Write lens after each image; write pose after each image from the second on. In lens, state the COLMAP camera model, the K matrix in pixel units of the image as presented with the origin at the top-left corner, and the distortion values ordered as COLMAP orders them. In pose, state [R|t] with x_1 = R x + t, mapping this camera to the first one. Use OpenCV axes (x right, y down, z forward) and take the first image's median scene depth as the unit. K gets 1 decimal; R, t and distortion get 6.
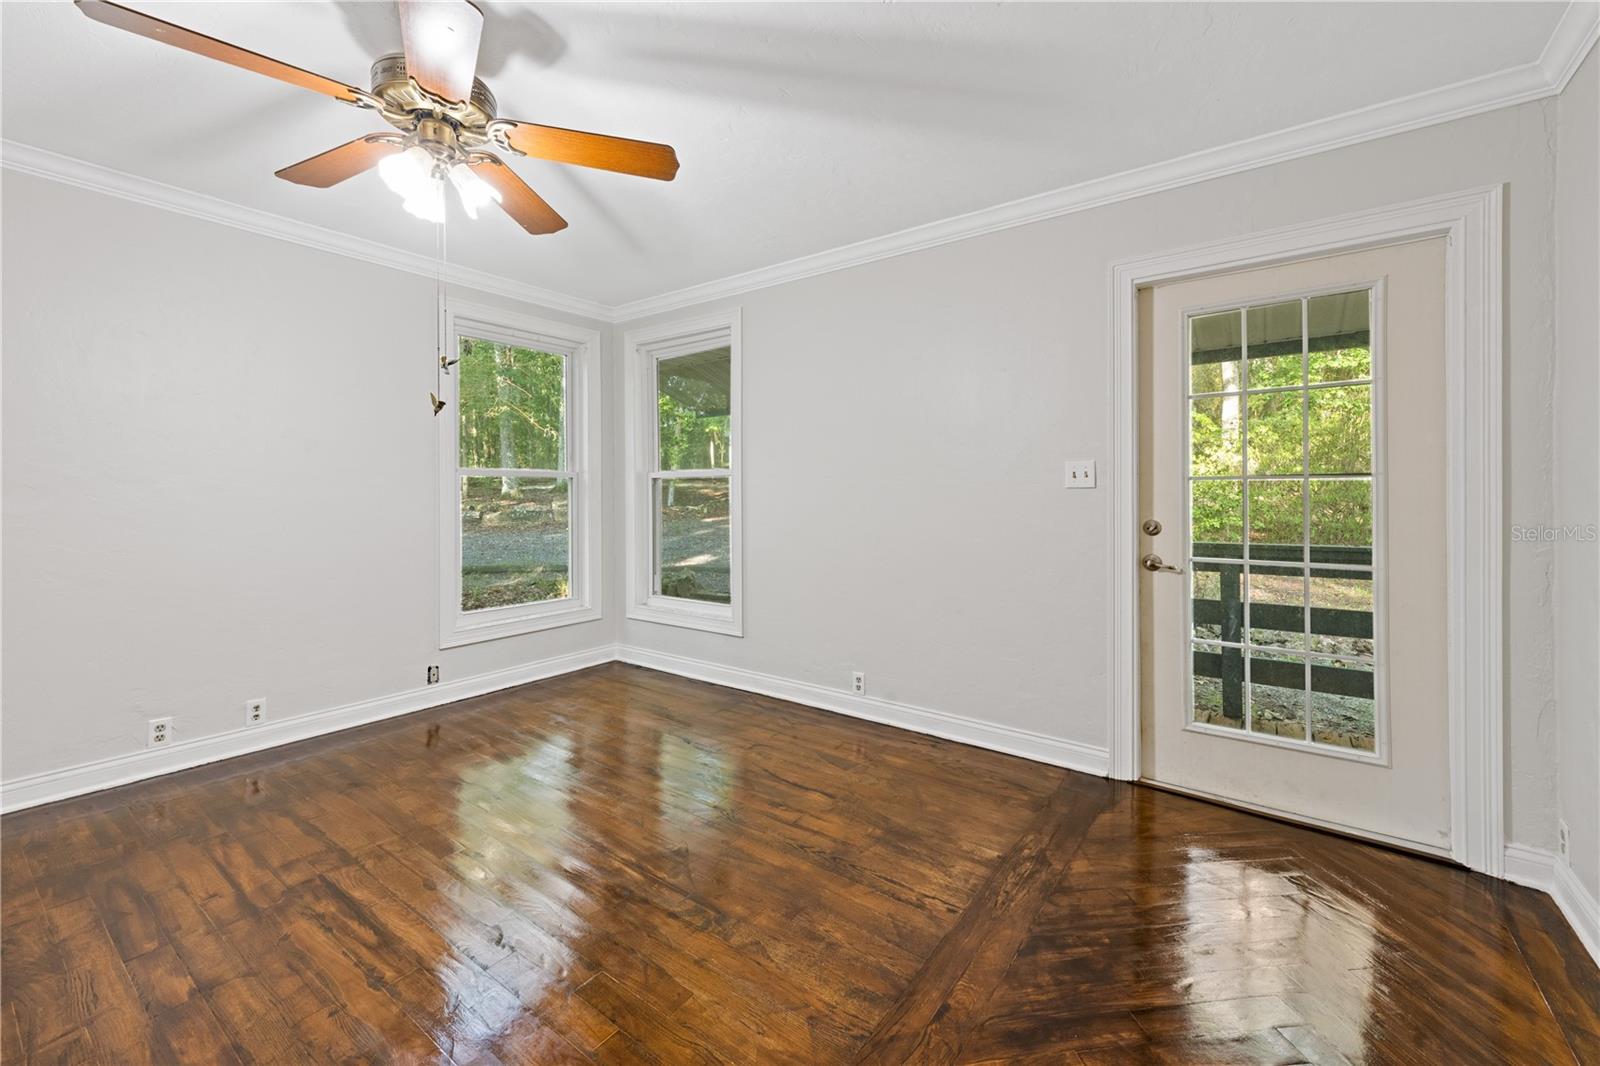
lens RADIAL K [[647.3, 0, 817.1], [0, 647.3, 534.0], [0, 0, 1]] dist [0.015392, -0.000077]
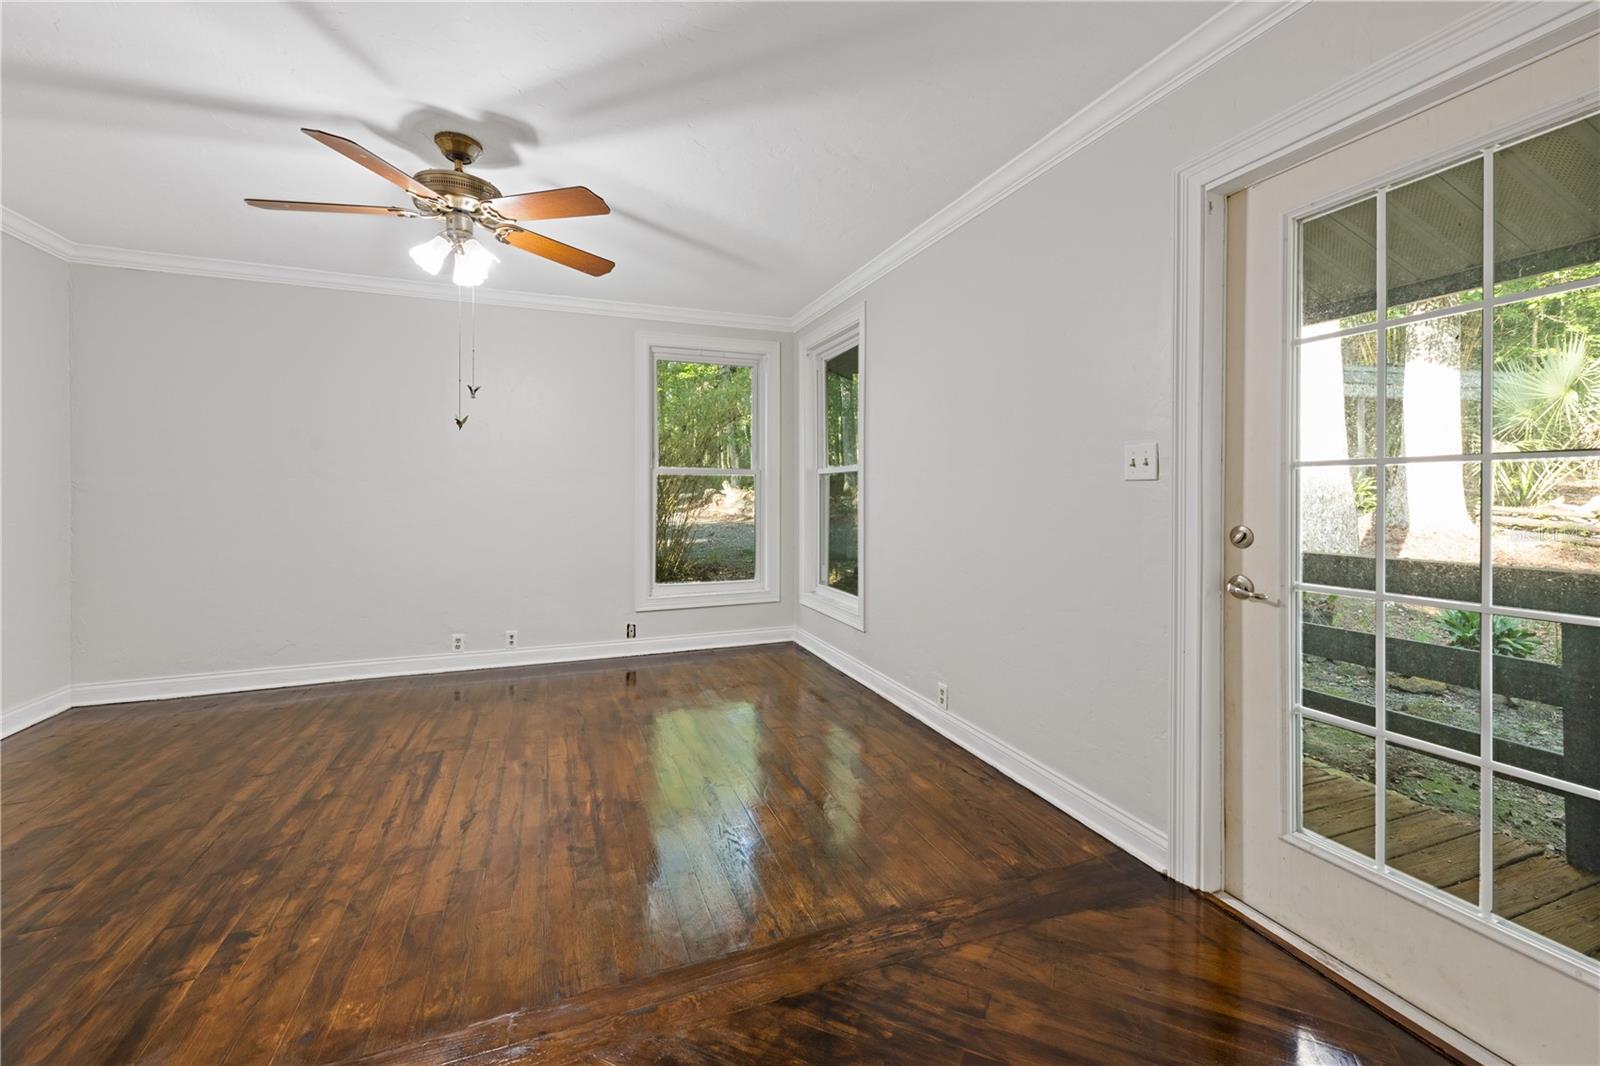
lens RADIAL K [[647.3, 0, 817.1], [0, 647.3, 534.0], [0, 0, 1]] dist [0.015392, -0.000077]
pose [[0.839862, 0.037985, -0.541470, 0.504573], [-0.034399, 0.999268, 0.016745, -0.008720], [0.541709, 0.004562, 0.840554, 0.167897]]
